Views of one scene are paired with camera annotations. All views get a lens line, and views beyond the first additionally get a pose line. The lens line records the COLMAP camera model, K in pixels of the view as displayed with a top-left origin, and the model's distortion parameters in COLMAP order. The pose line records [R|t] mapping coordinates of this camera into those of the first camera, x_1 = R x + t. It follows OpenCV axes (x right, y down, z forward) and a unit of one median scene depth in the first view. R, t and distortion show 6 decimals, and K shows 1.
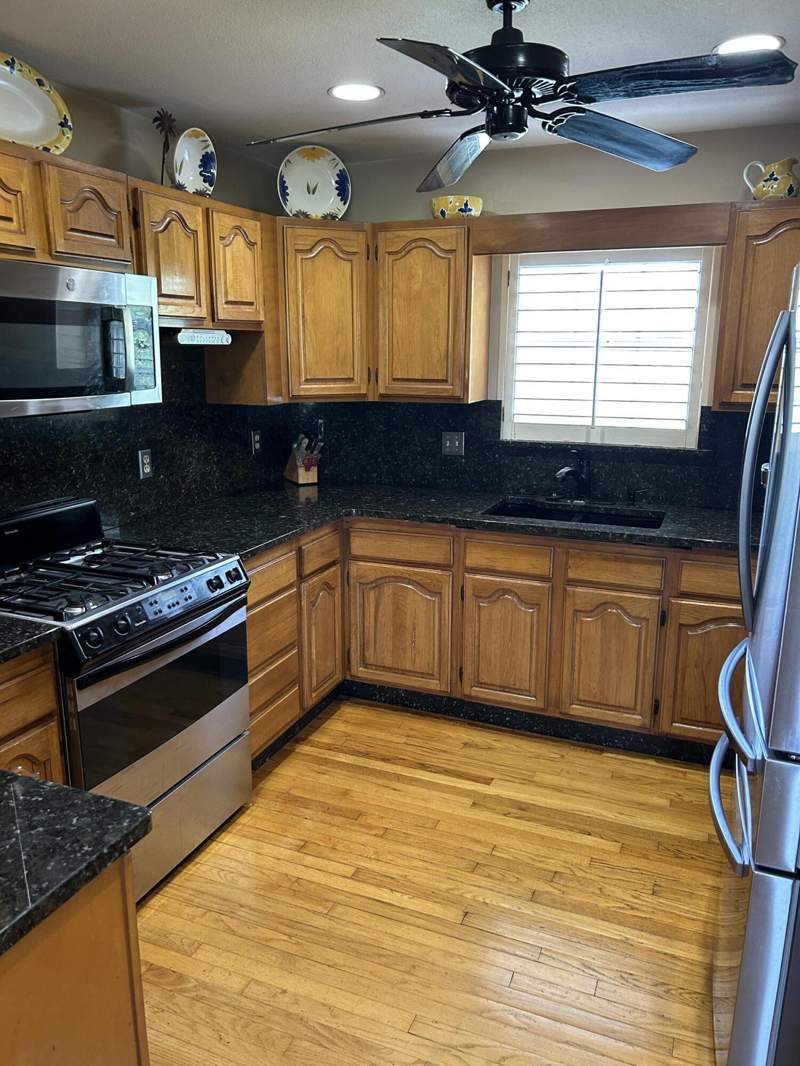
lens RADIAL K [[804.0, 0, 381.3], [0, 804.0, 535.5], [0, 0, 1]] dist [0.073384, -0.154535]
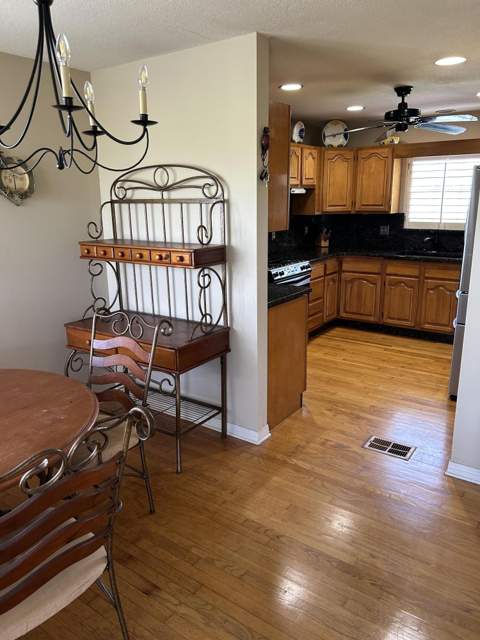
lens RADIAL K [[482.7, 0, 228.8], [0, 482.7, 321.5], [0, 0, 1]] dist [0.073384, -0.154535]
pose [[0.974429, 0.043105, -0.220521, -0.044542], [-0.038272, 0.998925, 0.026144, 0.176577], [0.221411, -0.017035, 0.975032, -0.717204]]
